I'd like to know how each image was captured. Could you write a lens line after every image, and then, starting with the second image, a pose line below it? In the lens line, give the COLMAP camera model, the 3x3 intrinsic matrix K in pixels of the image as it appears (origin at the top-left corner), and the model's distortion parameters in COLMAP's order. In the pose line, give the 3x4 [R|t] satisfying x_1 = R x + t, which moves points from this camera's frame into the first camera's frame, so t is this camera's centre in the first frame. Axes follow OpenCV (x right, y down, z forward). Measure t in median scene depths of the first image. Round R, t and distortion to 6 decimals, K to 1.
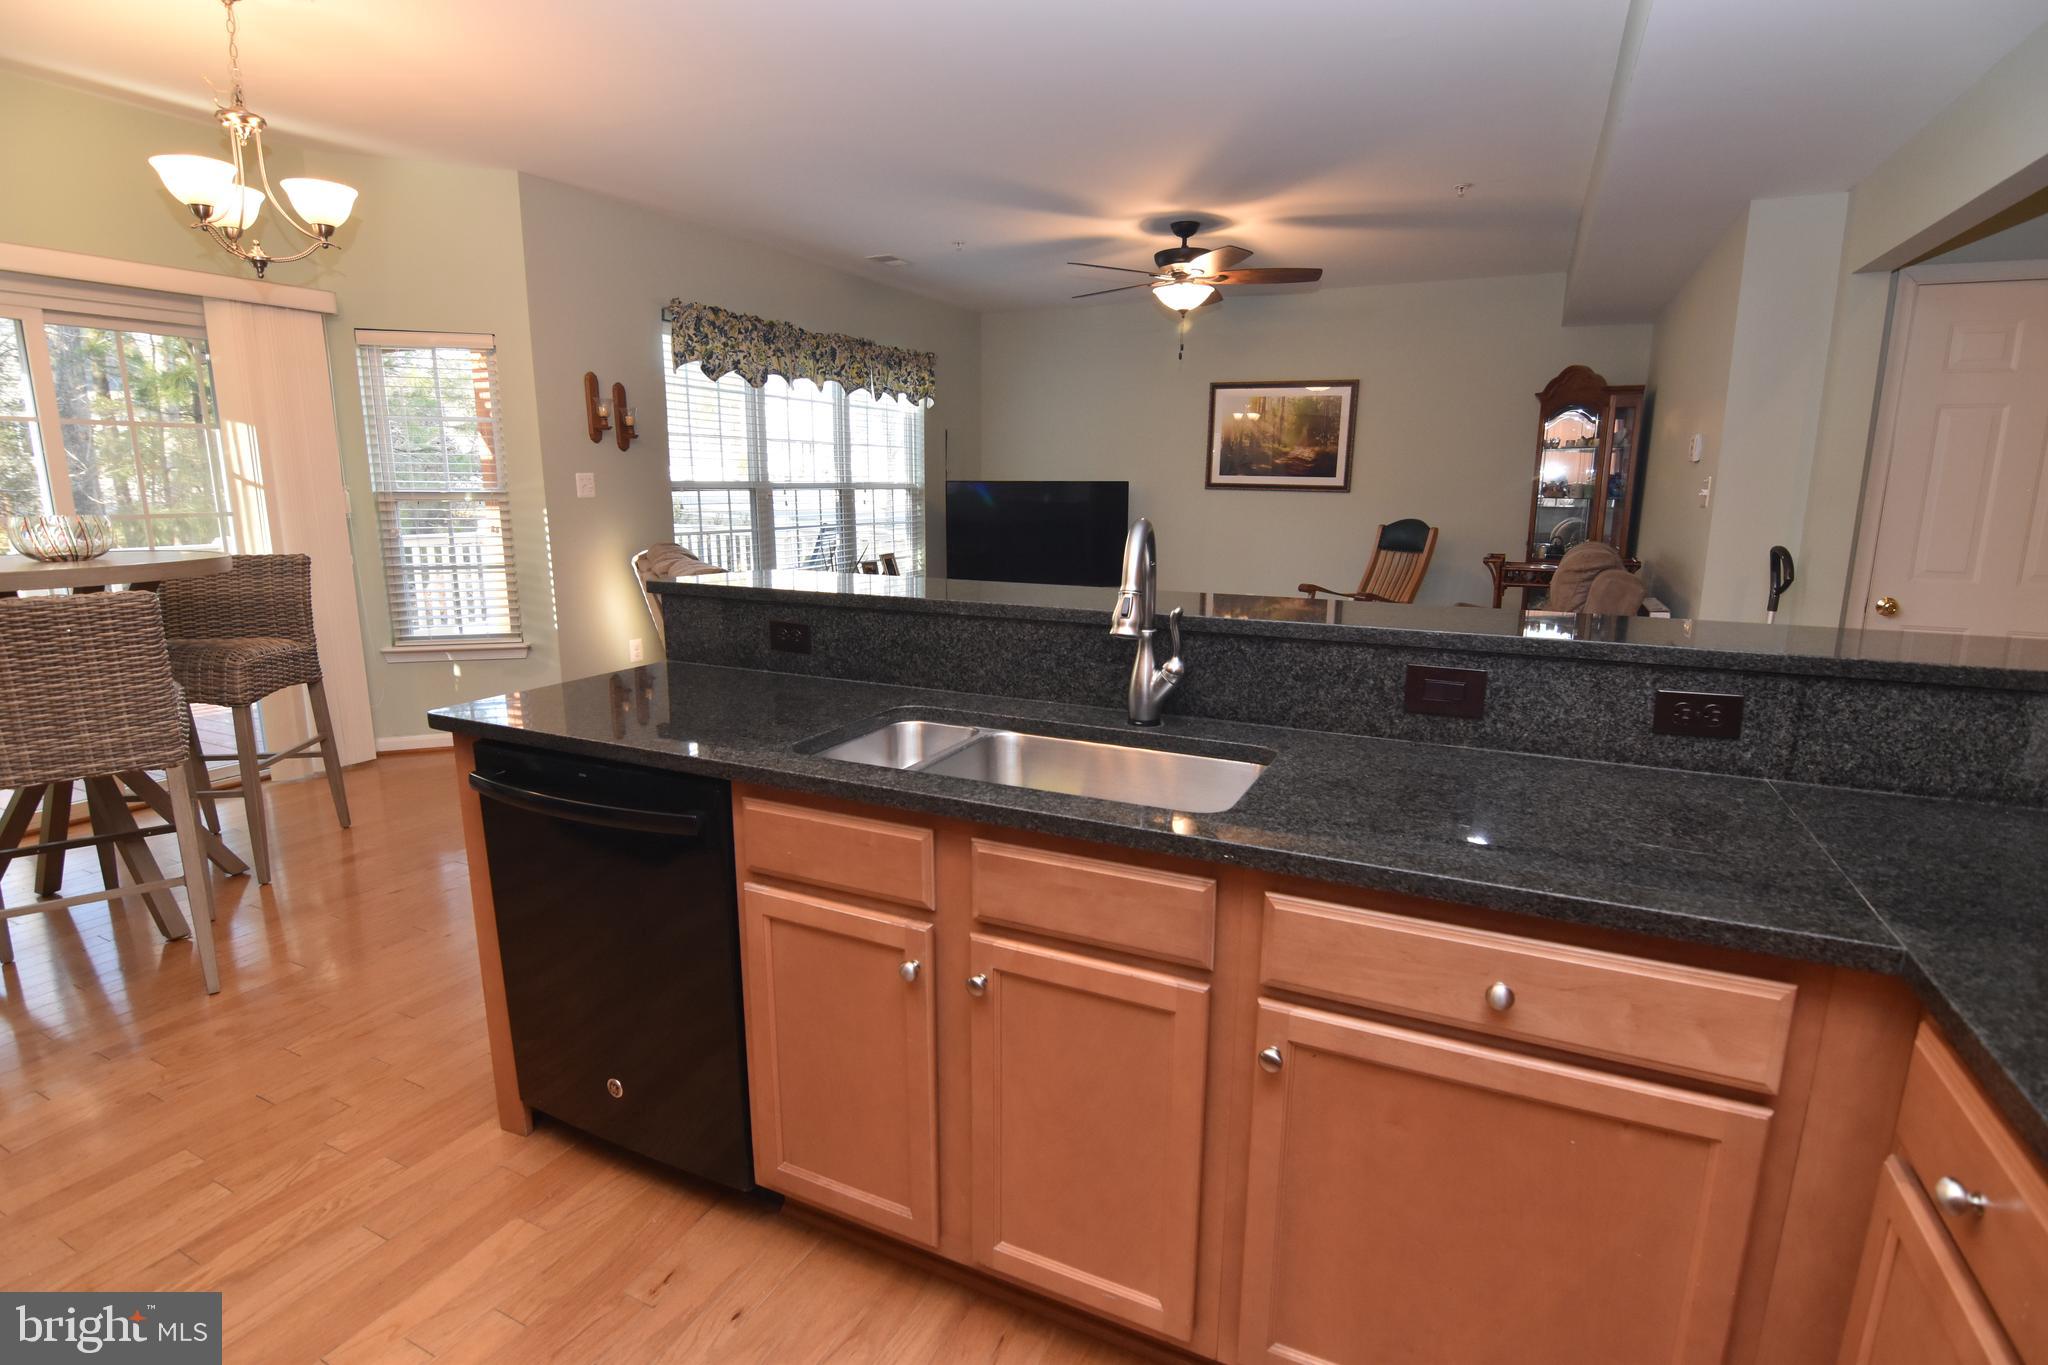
lens RADIAL K [[990.3, 0, 1034.5], [0, 990.3, 686.6], [0, 0, 1]] dist [-0.006588, -0.010108]
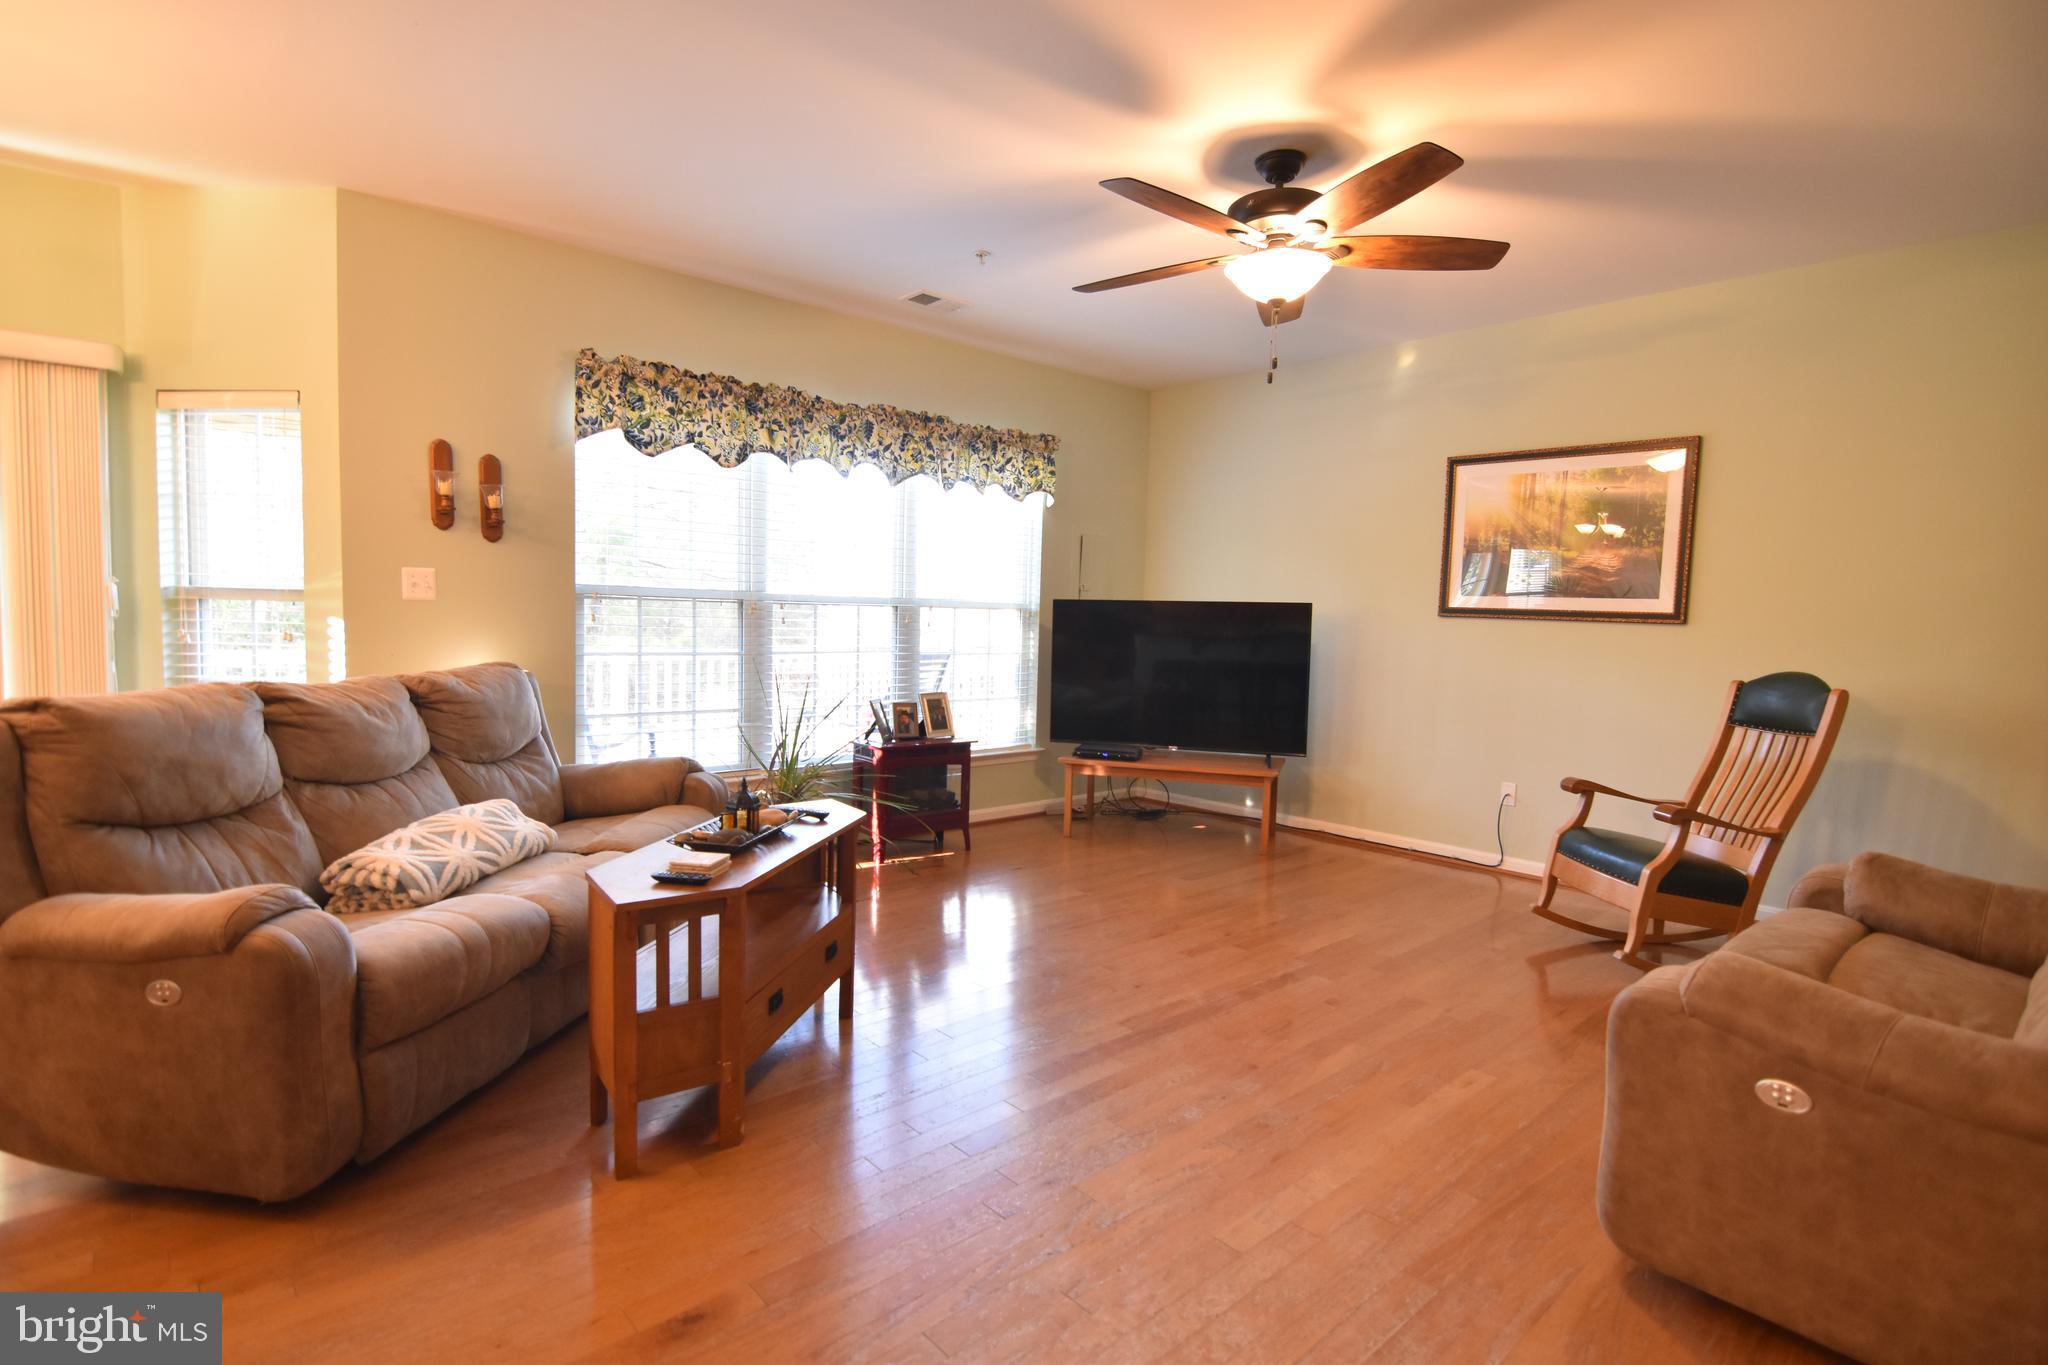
lens RADIAL K [[990.3, 0, 1030.5], [0, 990.3, 690.2], [0, 0, 1]] dist [-0.006588, -0.010108]
pose [[0.924734, 0.043731, -0.378094, 0.213317], [-0.094851, 0.988515, -0.117653, -0.061885], [0.368606, 0.144661, 0.918261, 0.385299]]
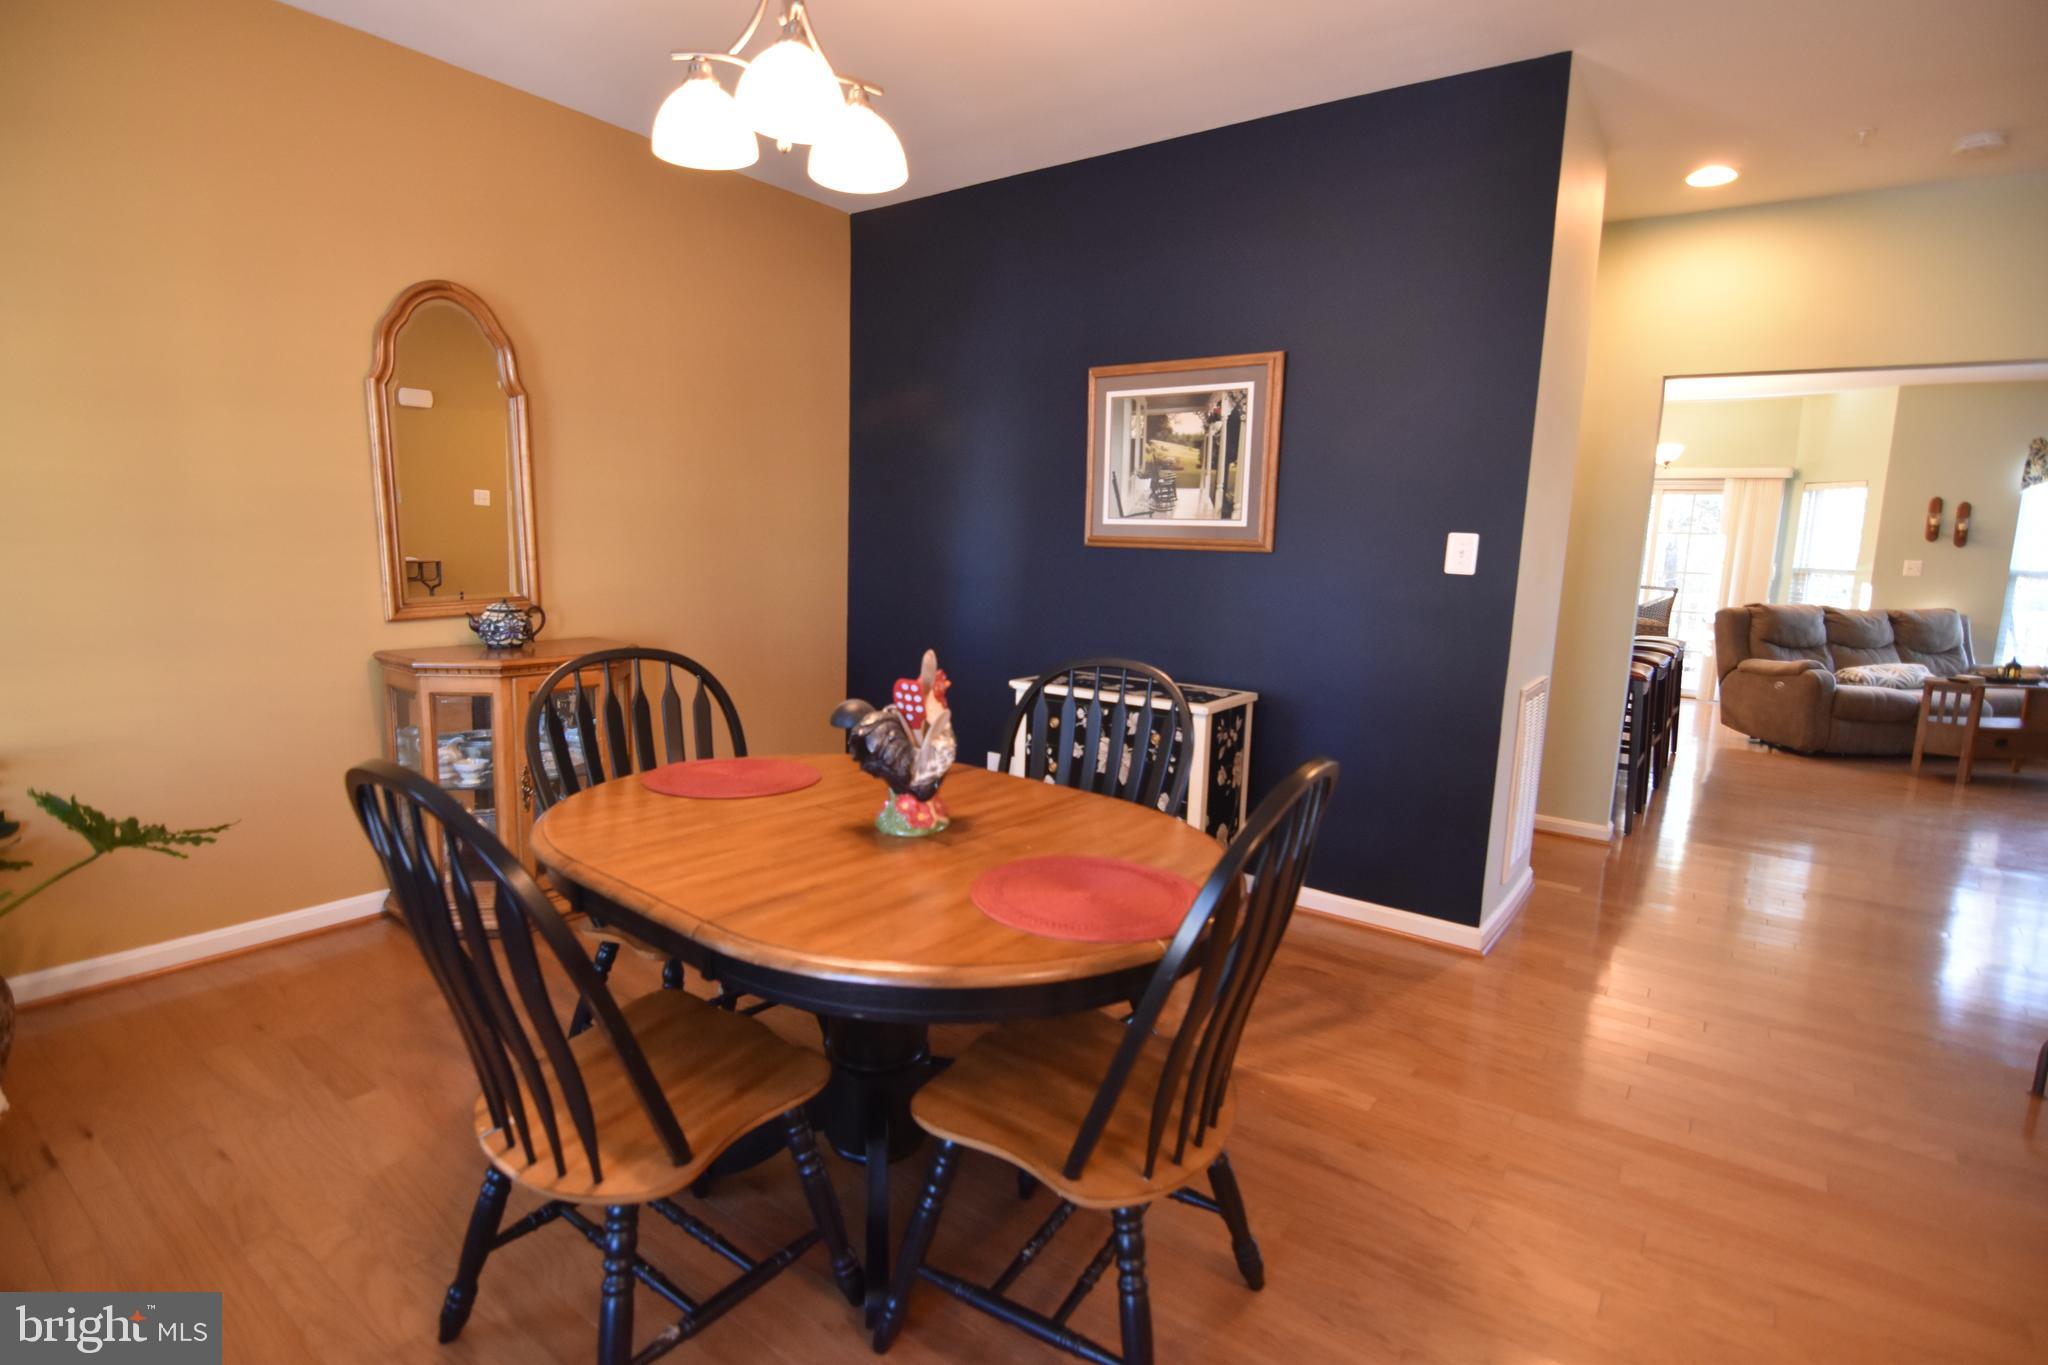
lens RADIAL K [[990.3, 0, 1017.4], [0, 990.3, 690.7], [0, 0, 1]] dist [-0.006588, -0.010108]
pose [[-0.191369, 0.134144, -0.972308, 1.059982], [-0.228885, 0.957206, 0.177110, 0.024966], [0.954458, 0.256440, -0.152476, -0.052437]]
